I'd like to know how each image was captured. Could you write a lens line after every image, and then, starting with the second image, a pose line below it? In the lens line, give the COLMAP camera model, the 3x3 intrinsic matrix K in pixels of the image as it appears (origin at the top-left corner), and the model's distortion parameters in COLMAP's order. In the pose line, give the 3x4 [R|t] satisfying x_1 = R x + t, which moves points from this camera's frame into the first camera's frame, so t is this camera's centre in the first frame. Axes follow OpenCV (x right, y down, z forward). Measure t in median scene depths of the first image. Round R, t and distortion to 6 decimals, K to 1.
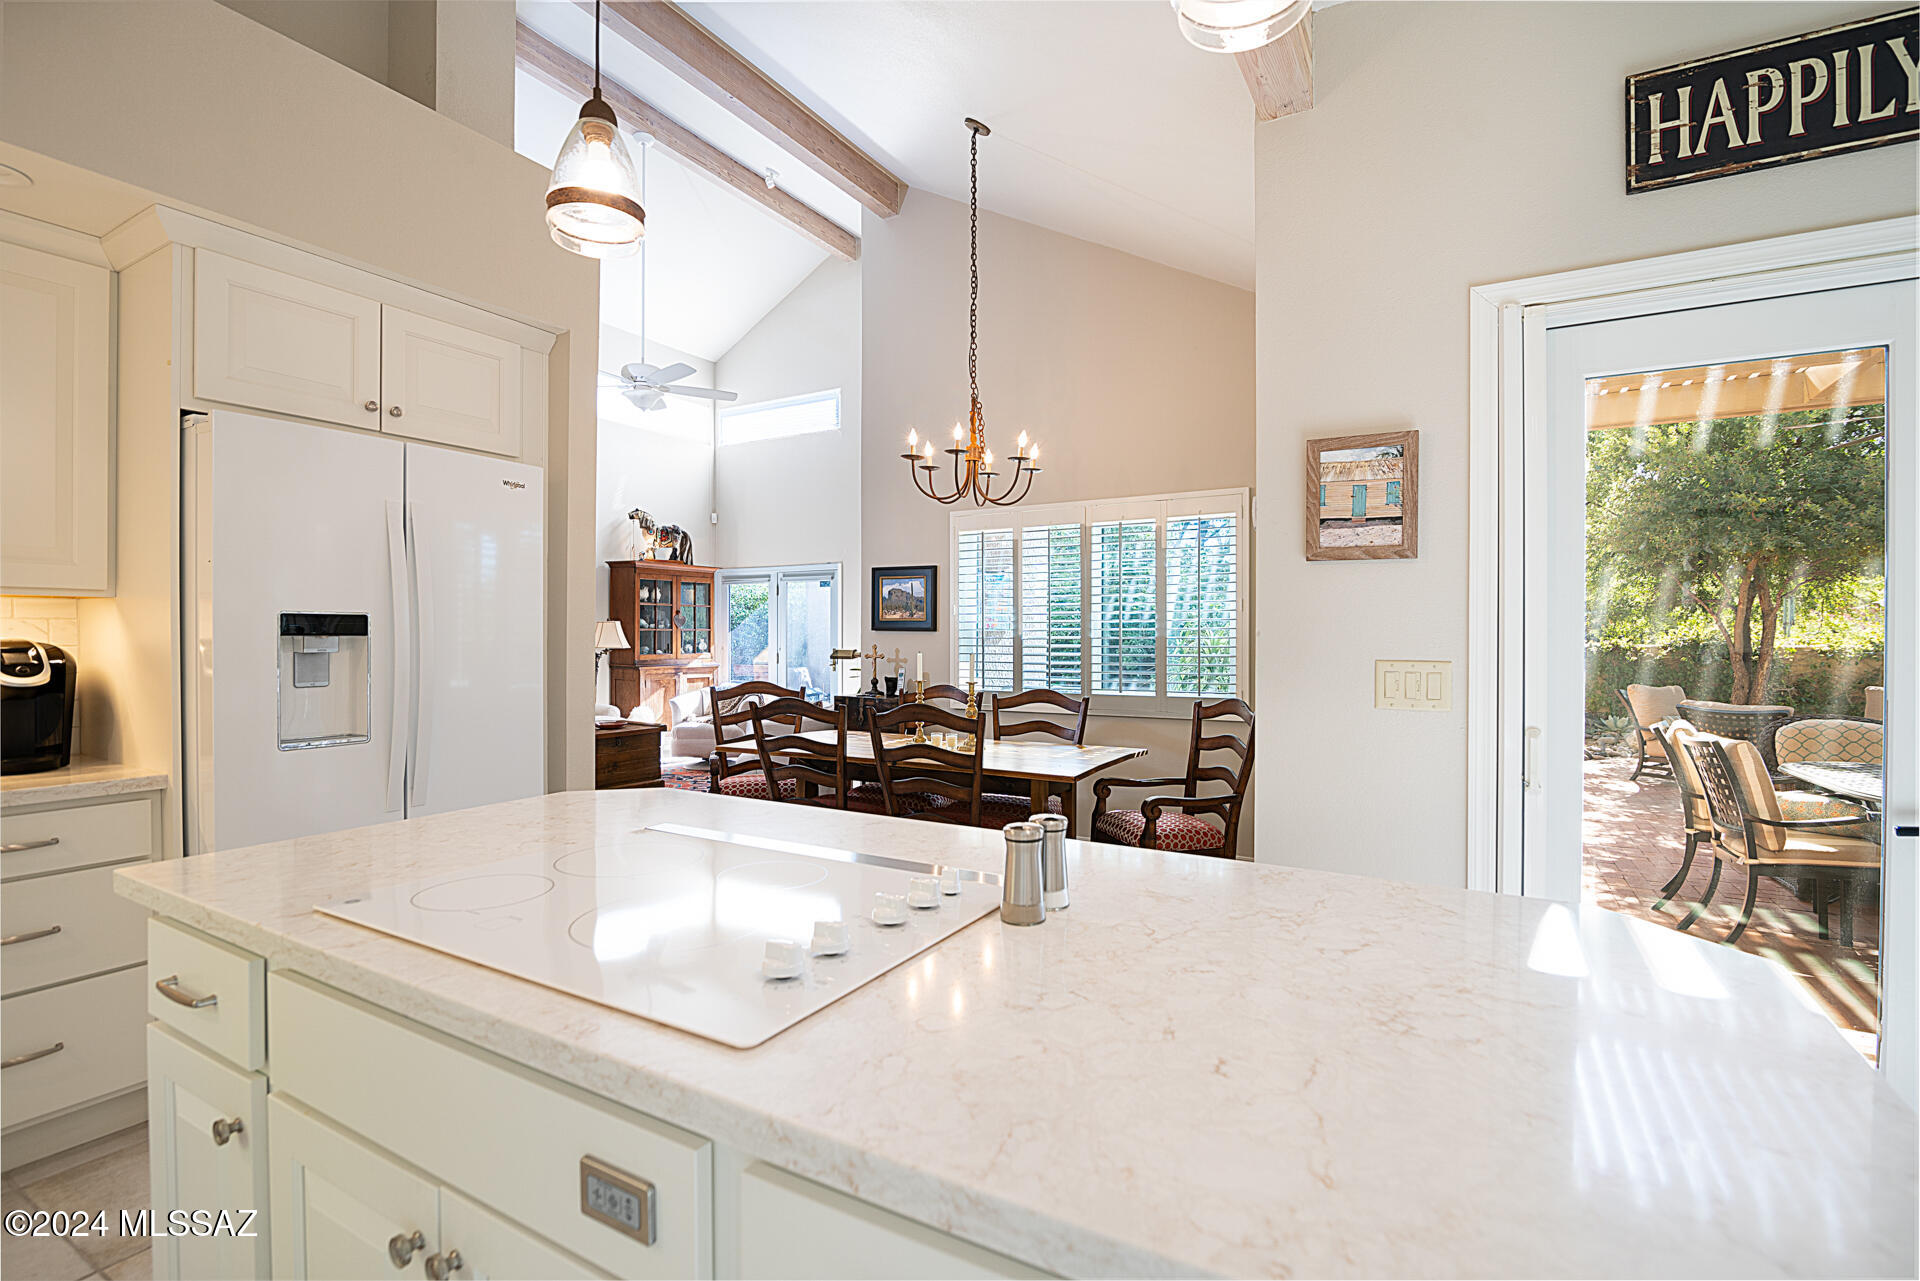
lens RADIAL K [[881.1, 0, 971.7], [0, 881.1, 641.4], [0, 0, 1]] dist [-0.022230, 0.000366]
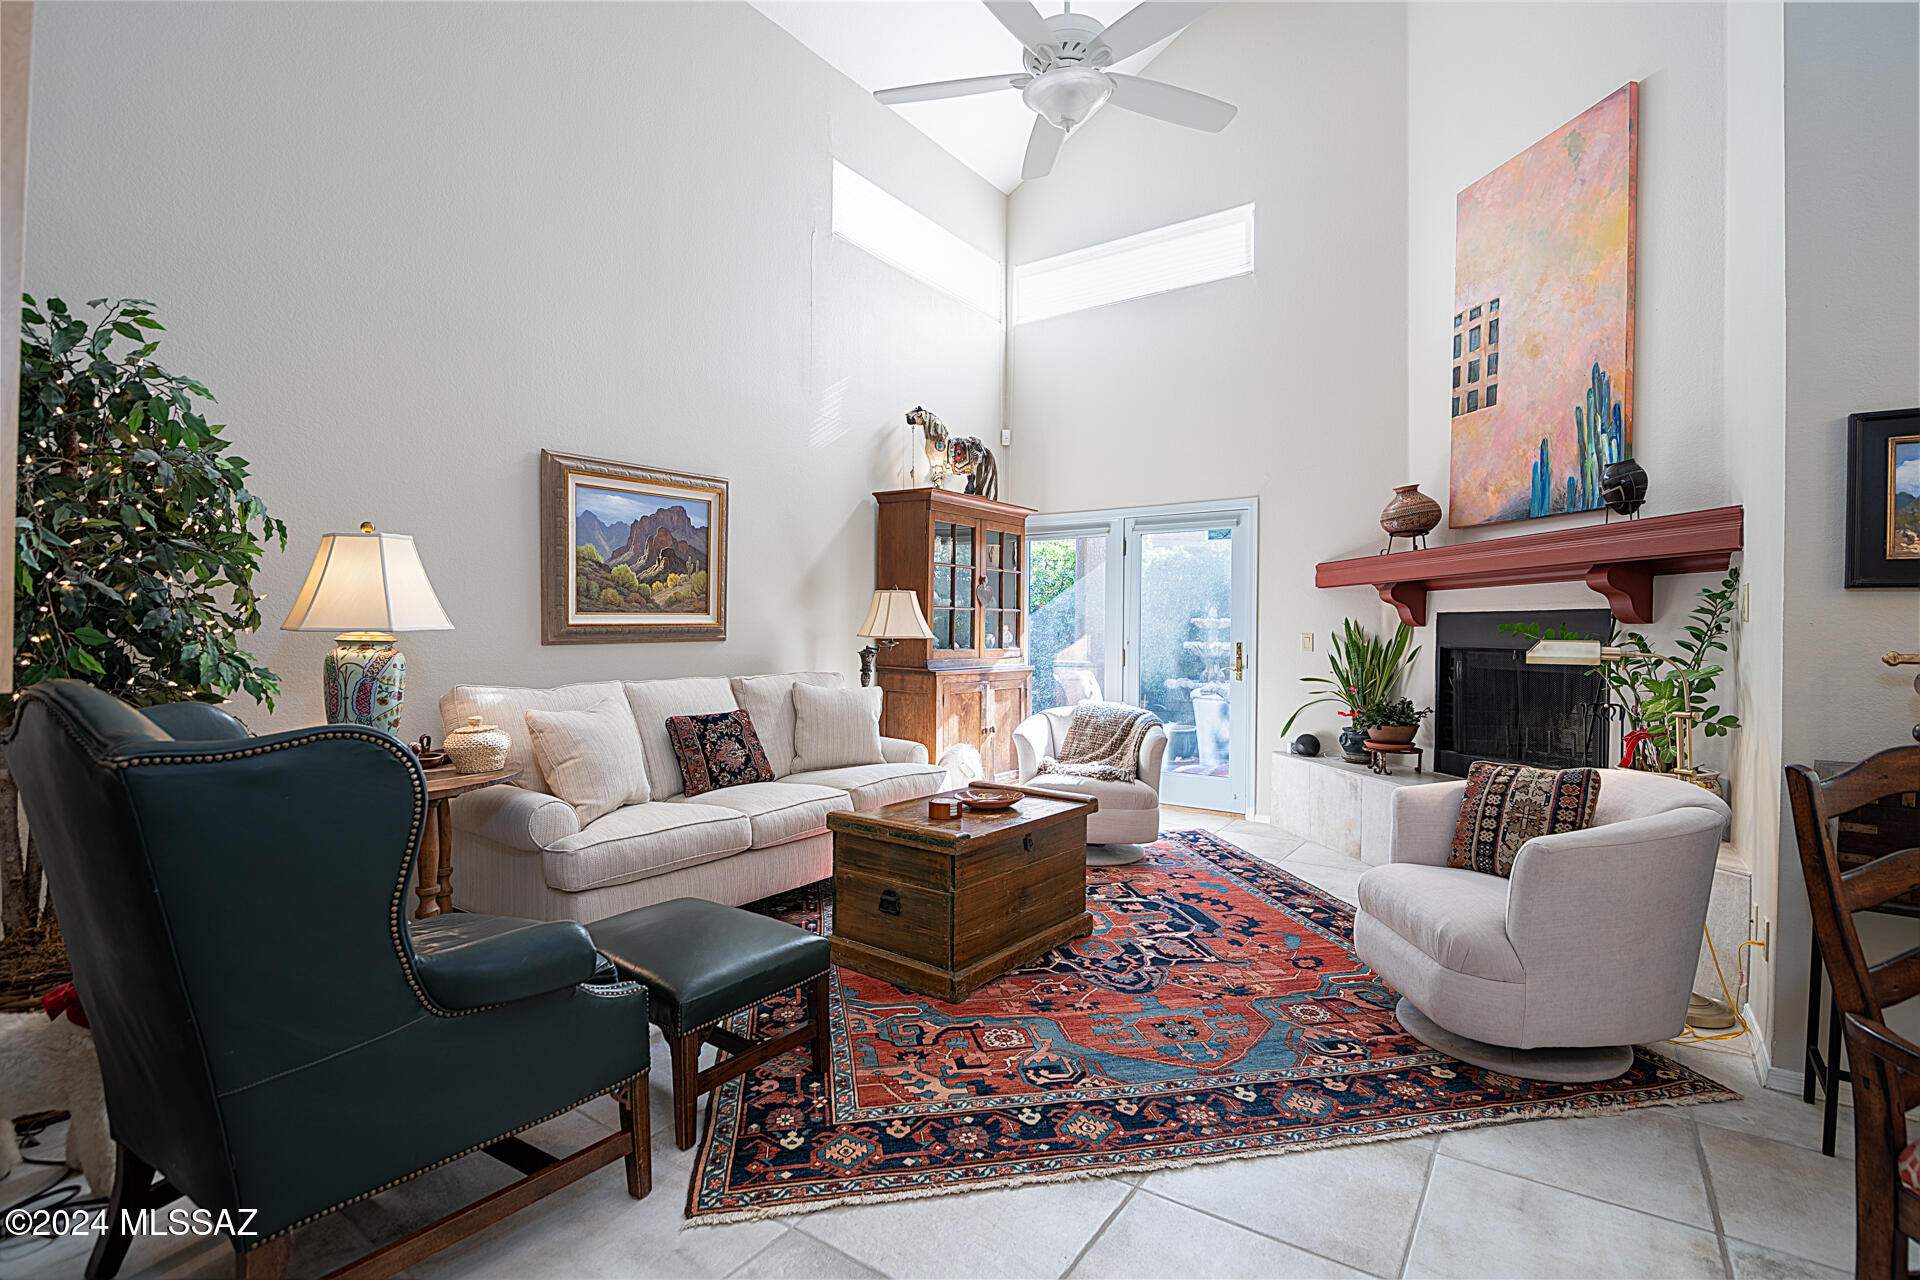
lens RADIAL K [[881.1, 0, 958.6], [0, 881.1, 636.8], [0, 0, 1]] dist [-0.022230, 0.000366]
pose [[0.993657, 0.009196, -0.112076, -0.609433], [-0.009406, 0.999955, -0.001345, 0.014554], [0.112059, 0.002391, 0.993699, 0.863163]]
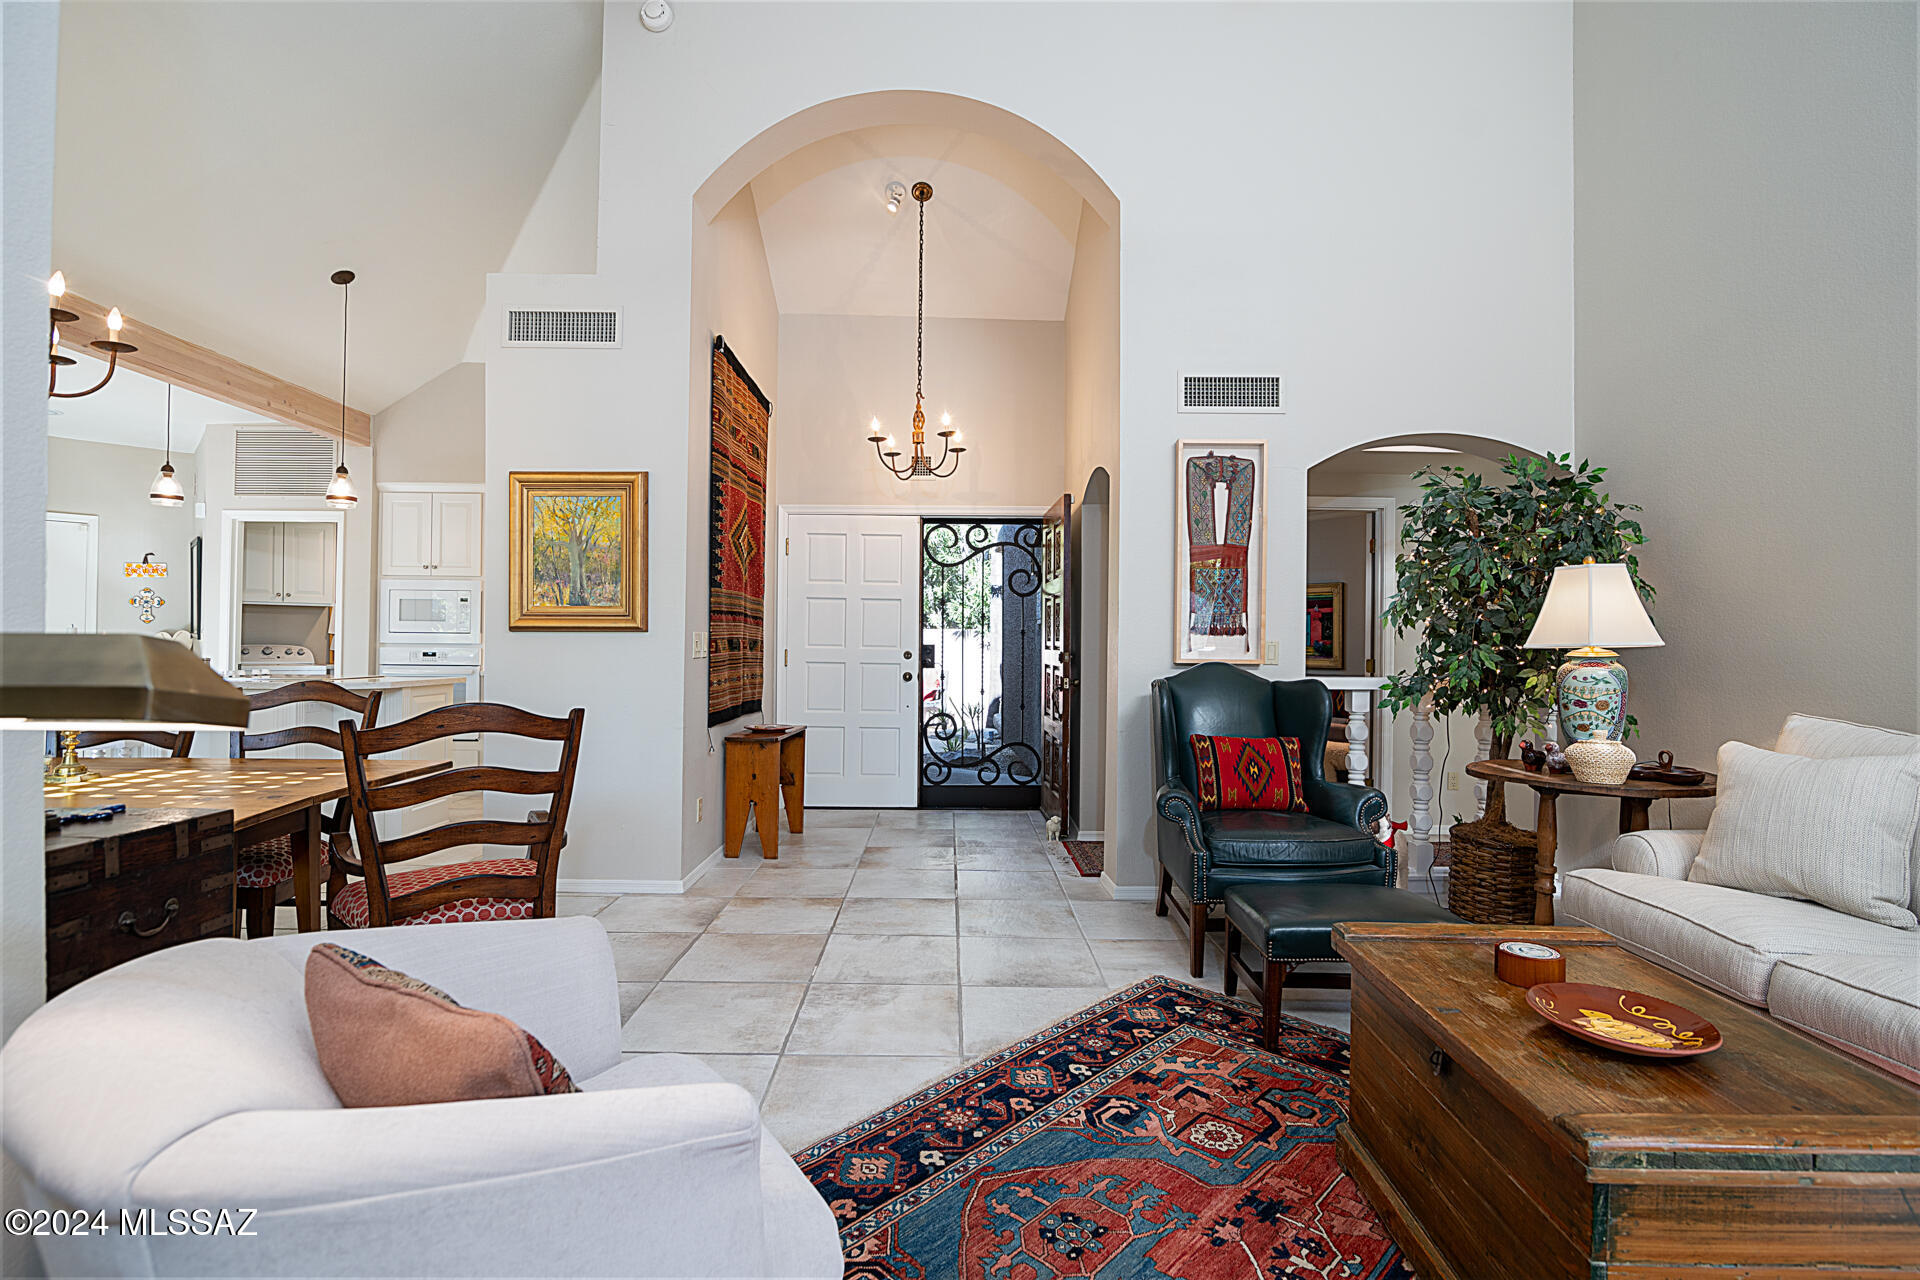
lens RADIAL K [[881.1, 0, 977.2], [0, 881.1, 630.5], [0, 0, 1]] dist [-0.022230, 0.000366]
pose [[-0.861090, -0.013373, -0.508277, -0.287935], [-0.011878, 0.999910, -0.006187, 0.009359], [0.508314, 0.000710, -0.861172, 1.781487]]
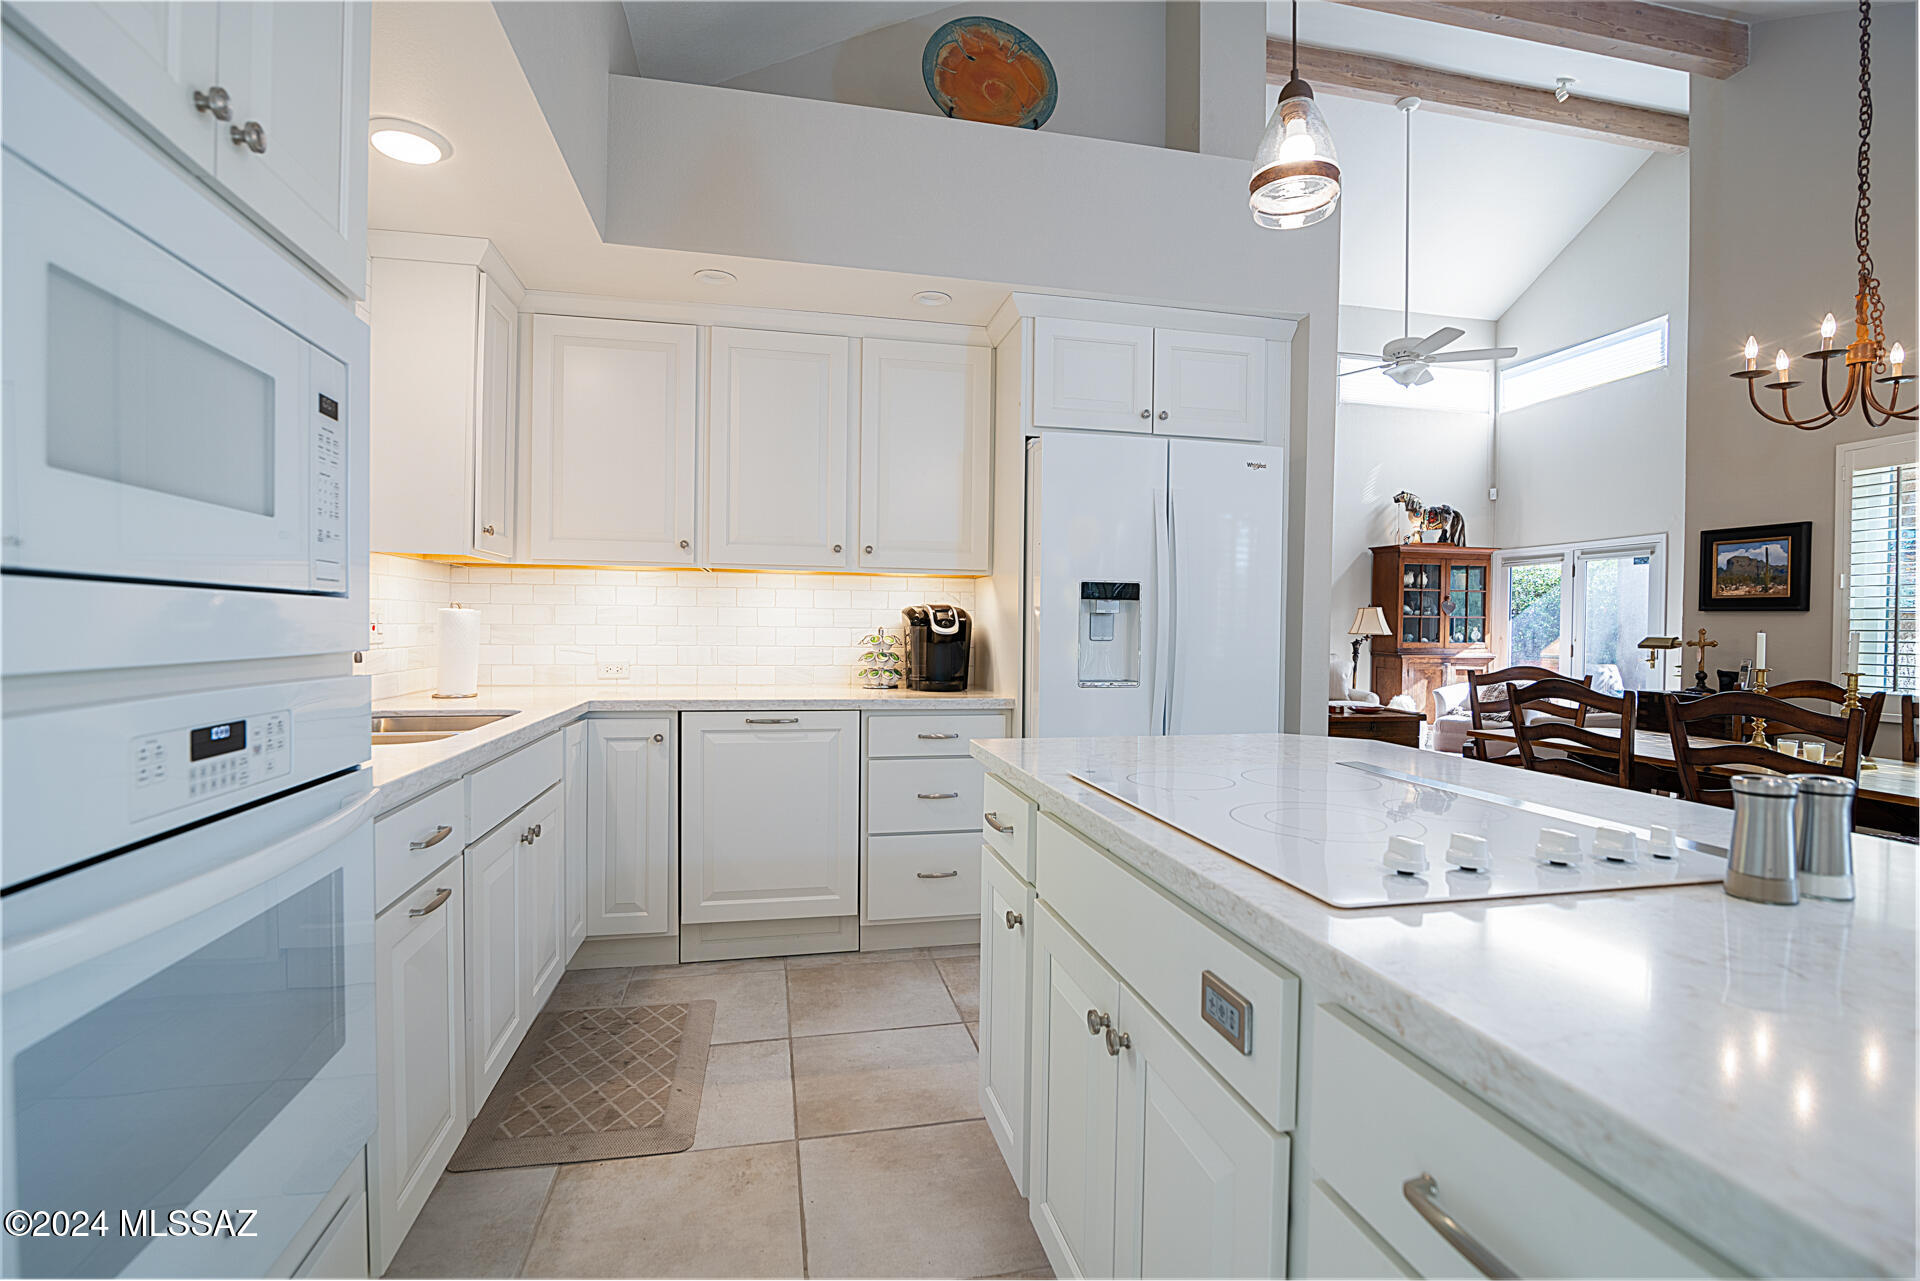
lens RADIAL K [[881.1, 0, 956.7], [0, 881.1, 640.3], [0, 0, 1]] dist [-0.022230, 0.000366]
pose [[0.662270, 0.018980, -0.749025, 0.038286], [-0.016872, 0.999803, 0.010417, 0.023210], [0.749075, 0.005739, 0.662460, -0.009188]]
